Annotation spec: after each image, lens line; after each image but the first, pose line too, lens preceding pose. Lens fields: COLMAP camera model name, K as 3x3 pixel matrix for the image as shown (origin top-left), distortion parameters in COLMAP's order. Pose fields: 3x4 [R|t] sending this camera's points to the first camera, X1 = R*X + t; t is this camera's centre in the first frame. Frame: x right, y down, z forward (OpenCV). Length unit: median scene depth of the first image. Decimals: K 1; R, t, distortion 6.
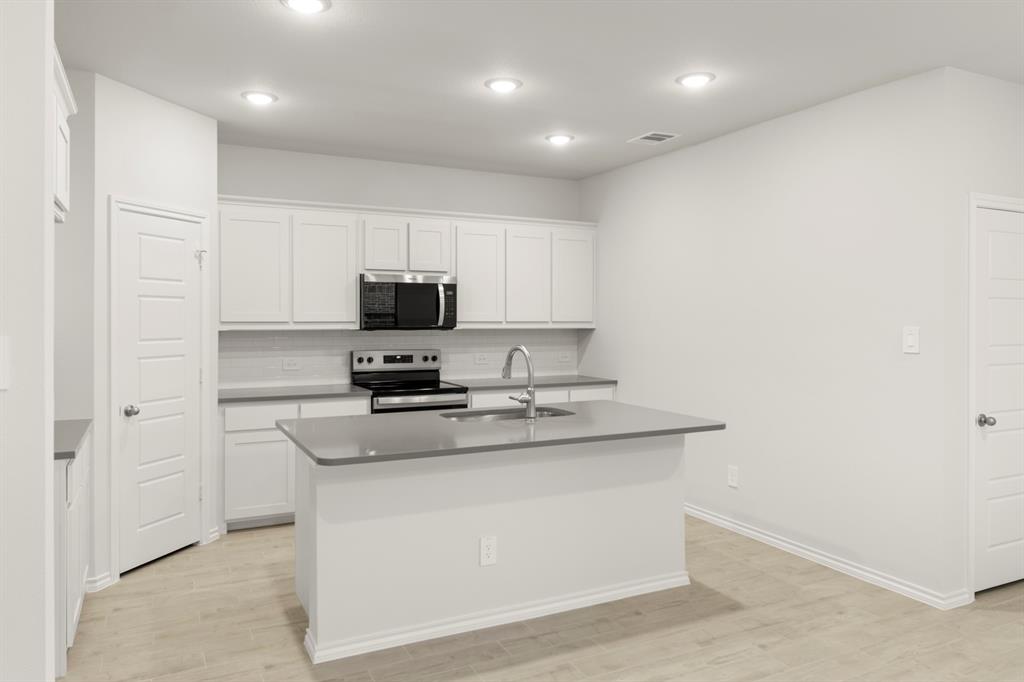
lens RADIAL K [[680.6, 0, 441.4], [0, 680.6, 325.1], [0, 0, 1]] dist [0.005397, -0.009889]
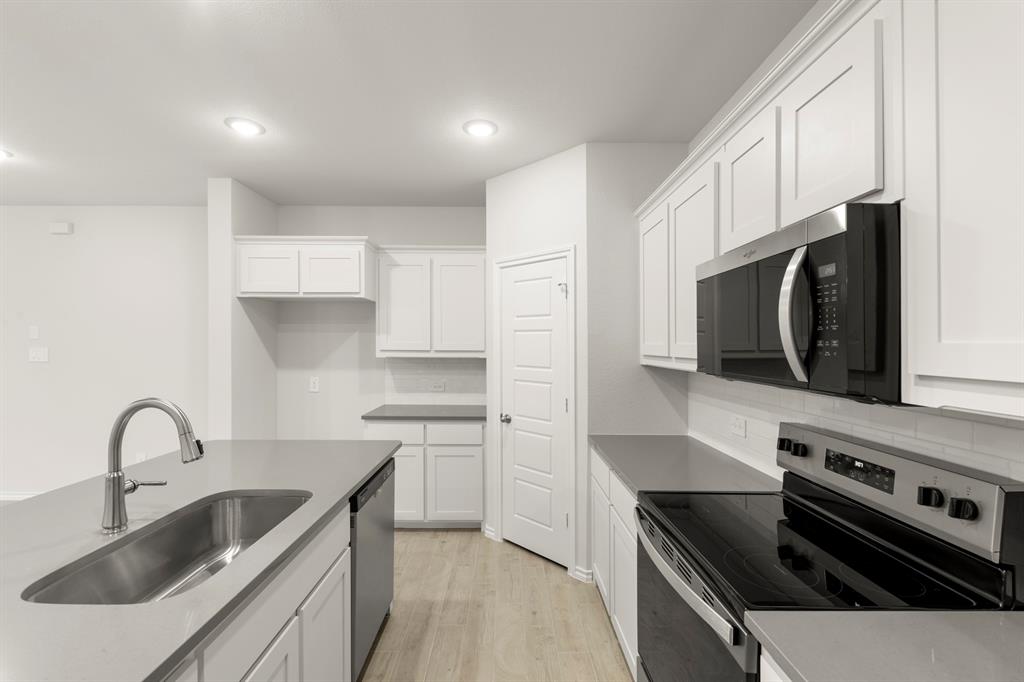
lens RADIAL K [[435.3, 0, 502.5], [0, 435.3, 343.0], [0, 0, 1]] dist [0.002241, 0.000004]
pose [[-0.380199, -0.008536, -0.924865, 0.316921], [-0.020914, 0.999781, -0.000630, -0.019270], [0.924668, 0.019103, -0.380294, 1.277966]]
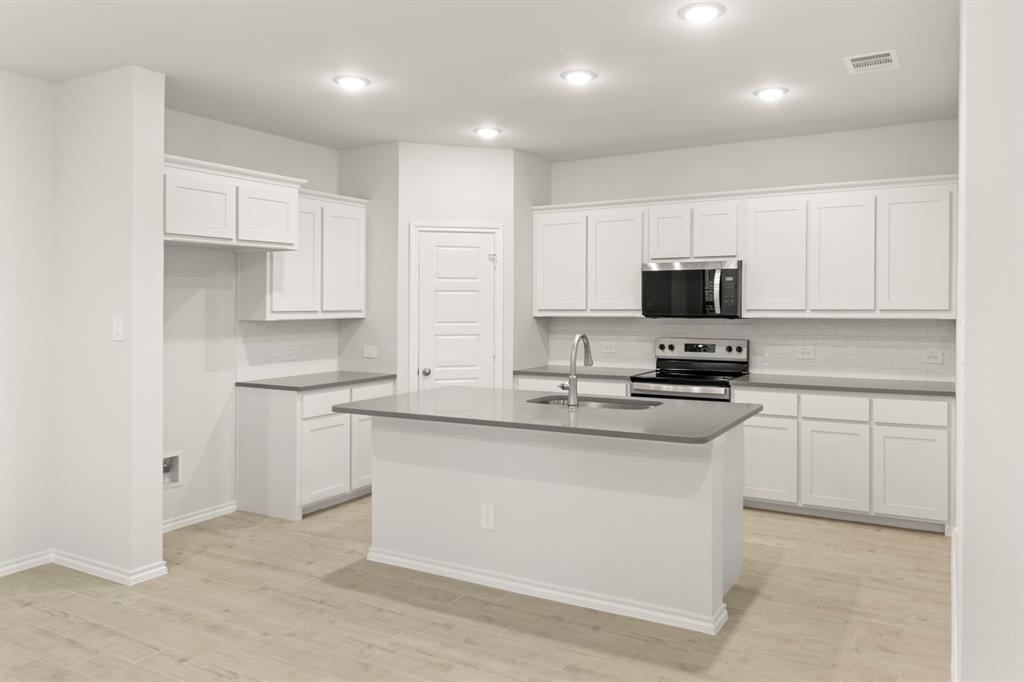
lens RADIAL K [[680.6, 0, 574.5], [0, 680.6, 319.0], [0, 0, 1]] dist [0.005397, -0.009889]
pose [[0.626648, 0.012180, -0.779208, 0.823371], [-0.005840, 0.999923, 0.010933, -0.002096], [0.779281, -0.002301, 0.626671, 0.339404]]
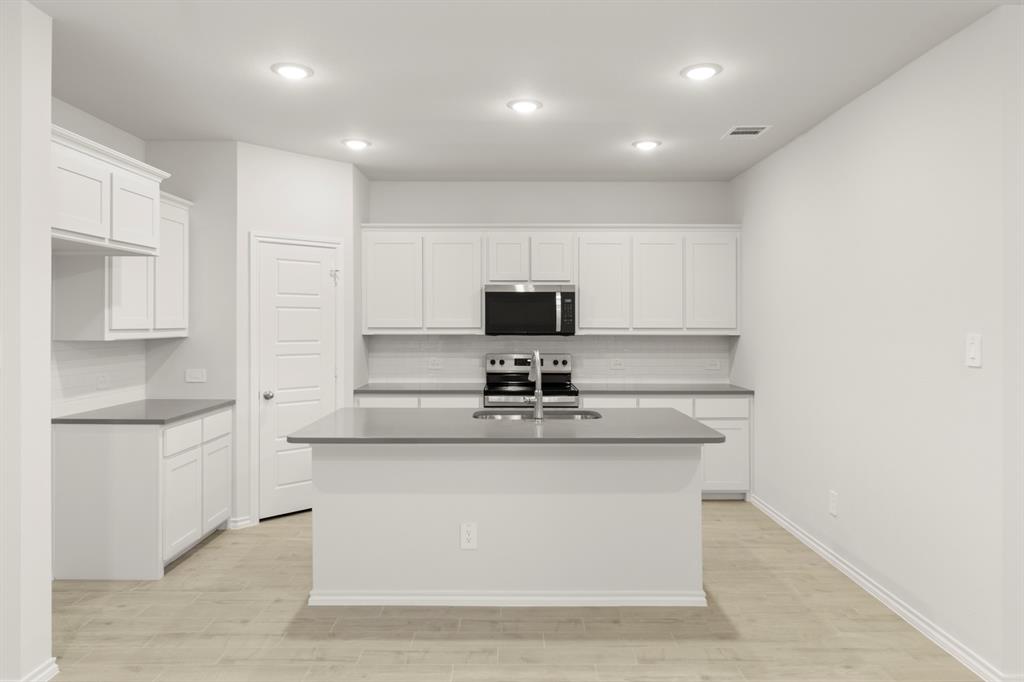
lens RADIAL K [[636.1, 0, 487.7], [0, 636.1, 330.5], [0, 0, 1]] dist [0.002812, -0.006010]
pose [[0.907426, 0.003154, -0.420200, 0.426470], [-0.004208, 0.999990, -0.001581, 0.001608], [0.420191, 0.003203, 0.907430, 0.067187]]
